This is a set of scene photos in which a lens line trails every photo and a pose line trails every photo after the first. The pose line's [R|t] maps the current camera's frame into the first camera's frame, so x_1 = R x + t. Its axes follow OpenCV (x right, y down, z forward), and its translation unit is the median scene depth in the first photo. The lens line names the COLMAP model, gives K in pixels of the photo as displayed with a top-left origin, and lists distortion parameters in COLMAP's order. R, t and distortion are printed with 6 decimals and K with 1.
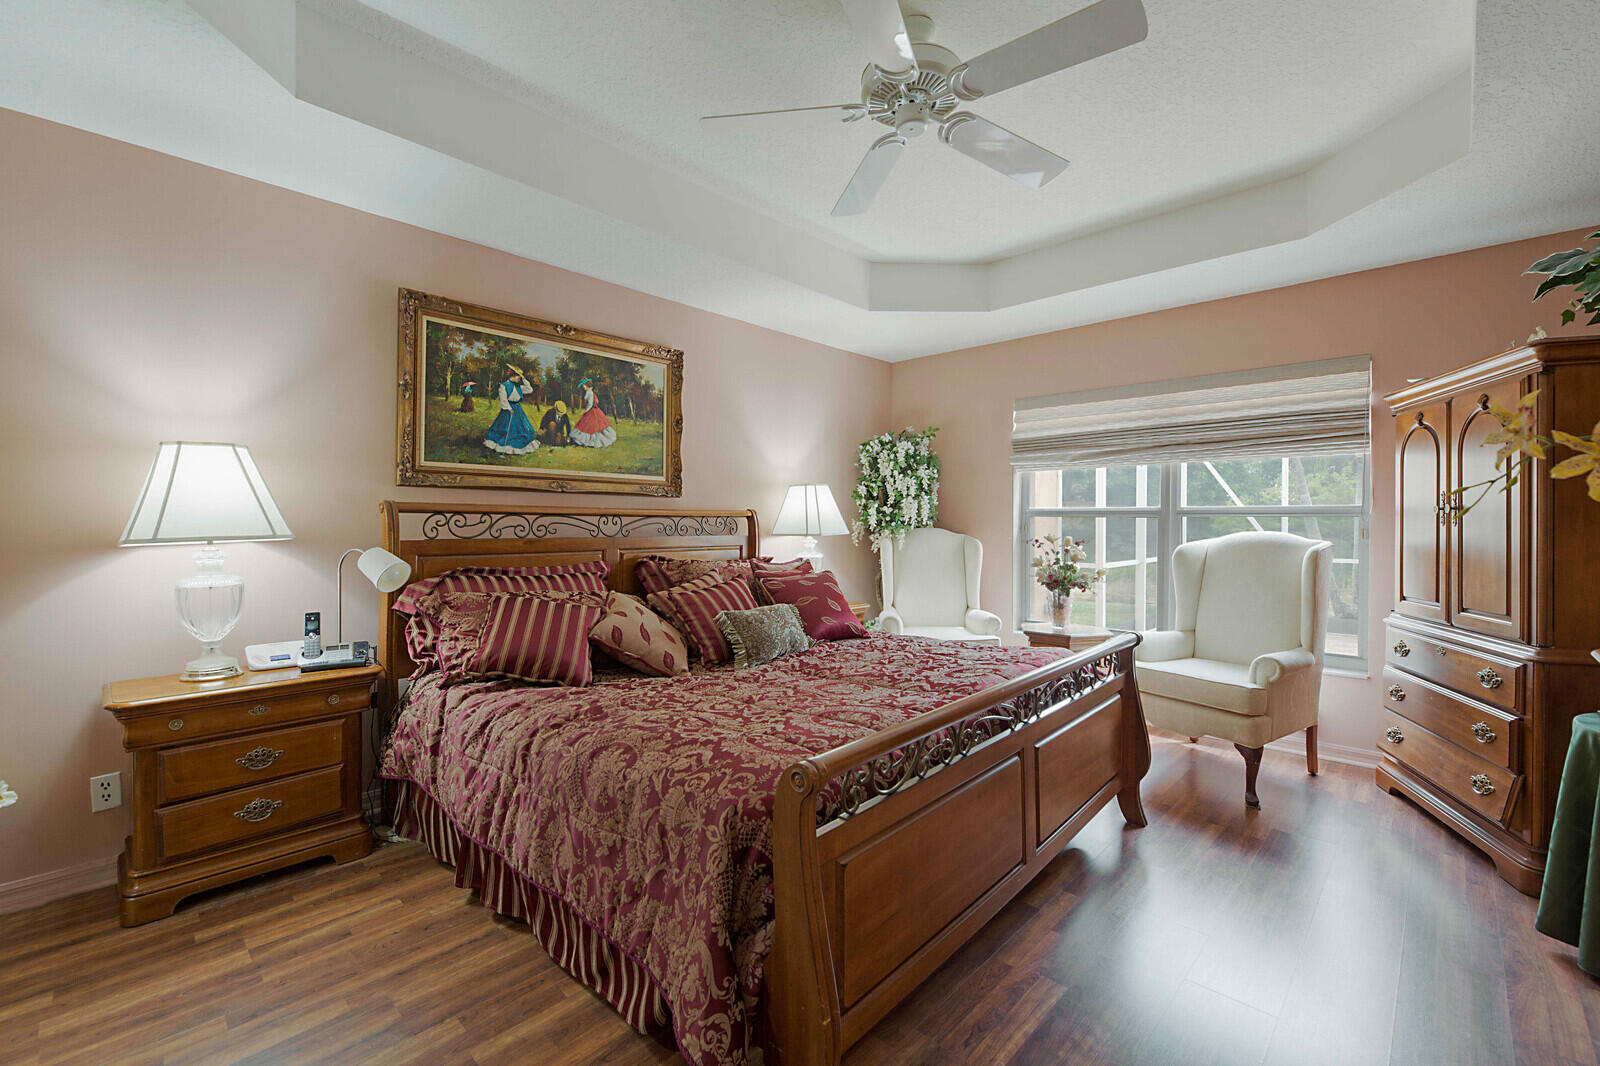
lens RADIAL K [[670.5, 0, 794.0], [0, 670.5, 526.1], [0, 0, 1]] dist [-0.003022, -0.000301]
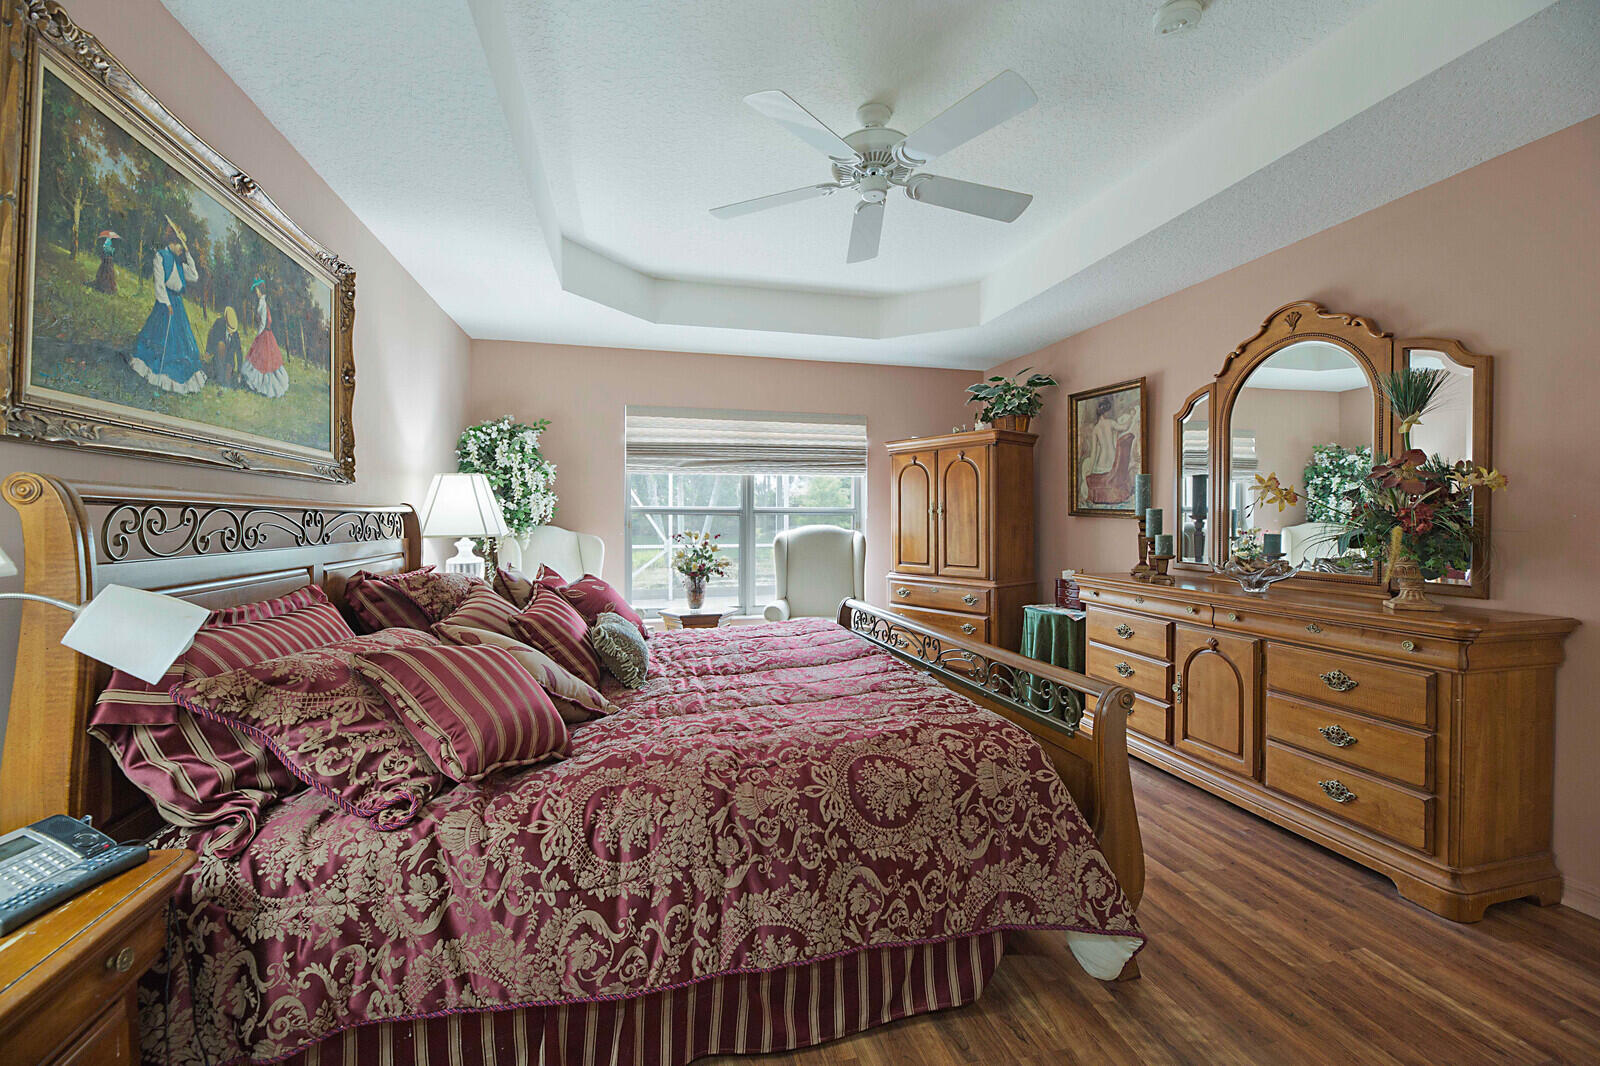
lens RADIAL K [[642.6, 0, 797.4], [0, 642.6, 524.2], [0, 0, 1]] dist [0.002326, -0.004755]
pose [[0.531893, -0.009625, 0.846757, -0.548755], [0.006210, 0.999953, 0.007466, -0.005330], [-0.846789, 0.001288, 0.531928, 0.306604]]
